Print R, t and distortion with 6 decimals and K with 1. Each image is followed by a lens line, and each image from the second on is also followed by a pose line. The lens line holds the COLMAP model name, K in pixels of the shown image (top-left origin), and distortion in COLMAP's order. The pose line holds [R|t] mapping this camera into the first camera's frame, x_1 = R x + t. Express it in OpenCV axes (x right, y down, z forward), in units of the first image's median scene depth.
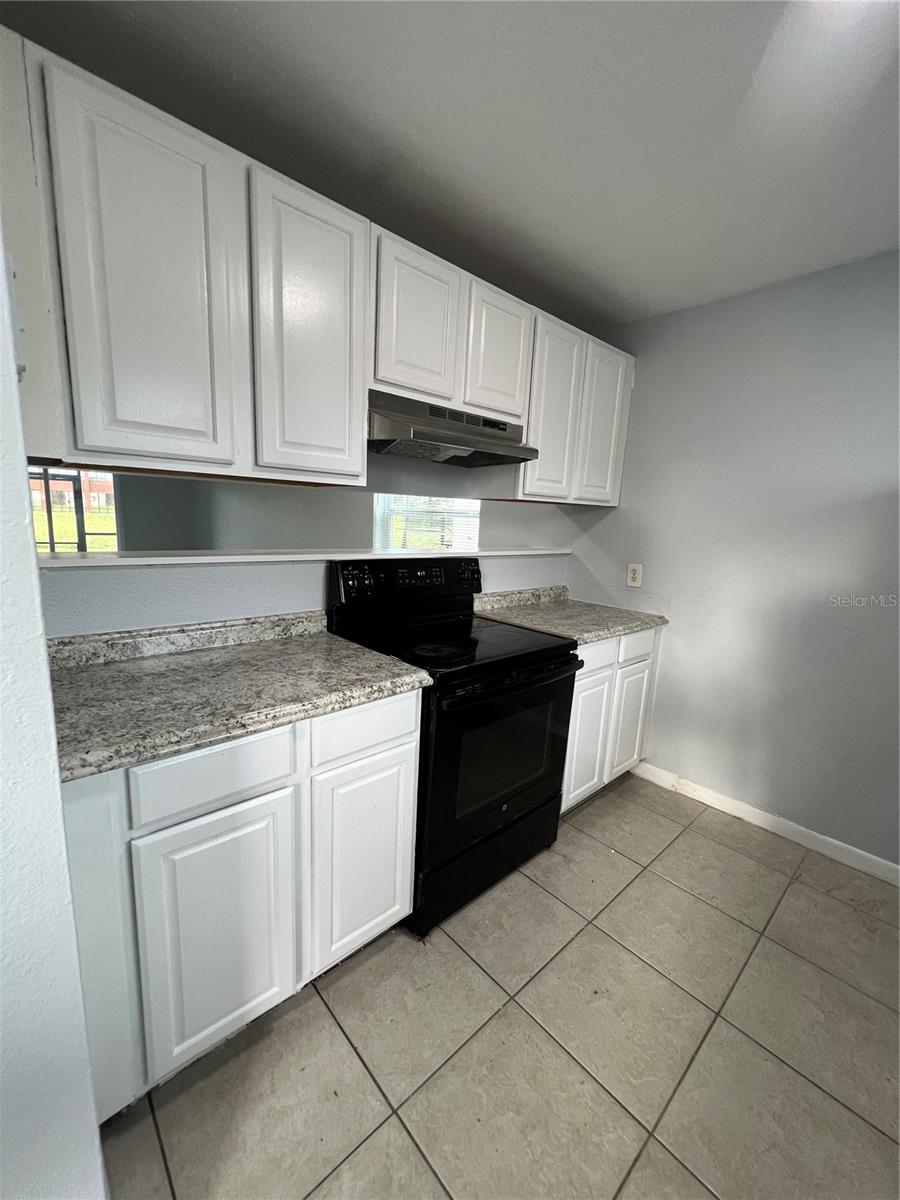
lens RADIAL K [[483.8, 0, 450.0], [0, 483.8, 600.0], [0, 0, 1]] dist [-0.001213, 0.000101]
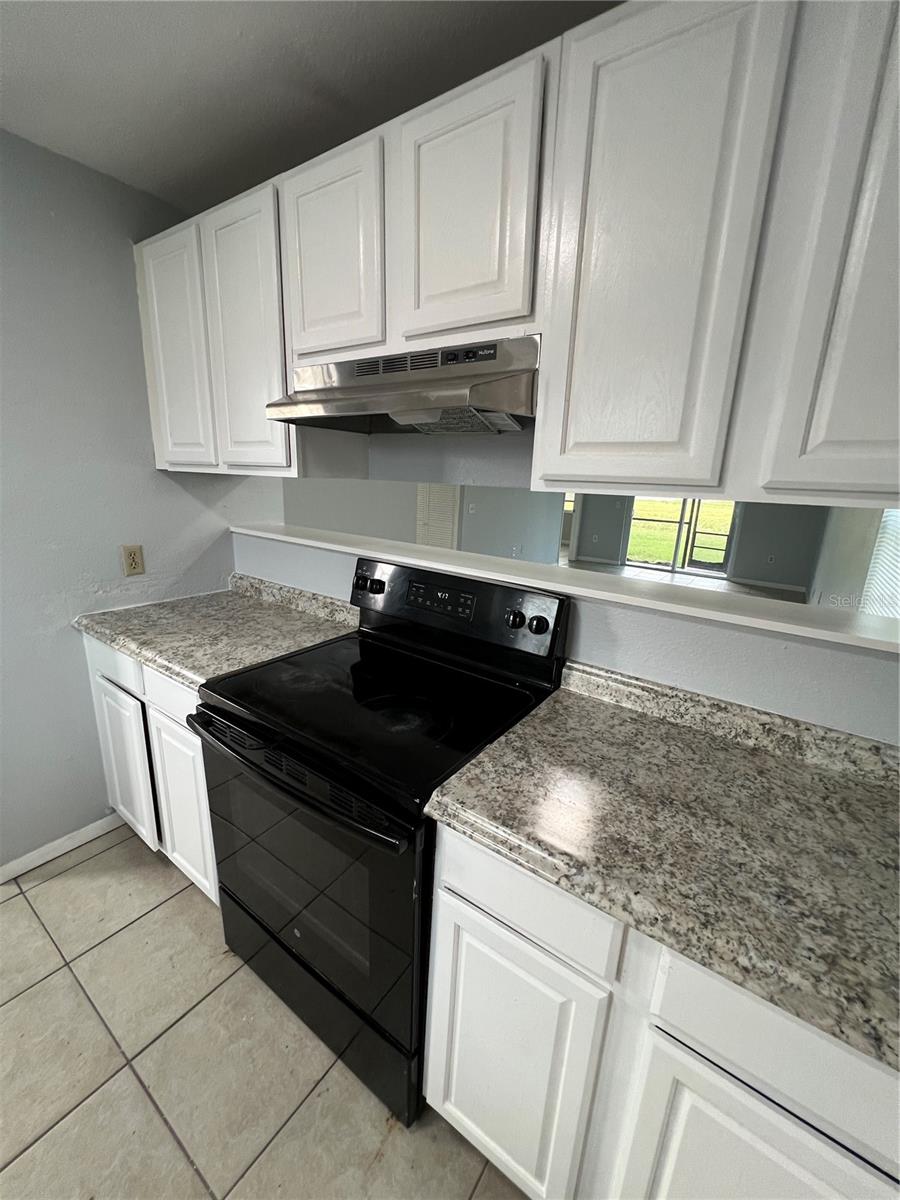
lens RADIAL K [[483.8, 0, 450.0], [0, 483.8, 600.0], [0, 0, 1]] dist [-0.001213, 0.000101]
pose [[0.208440, 0.205452, -0.956213, -0.116711], [-0.198481, 0.966229, 0.164338, -0.174385], [0.957684, 0.155536, 0.242179, 0.340308]]
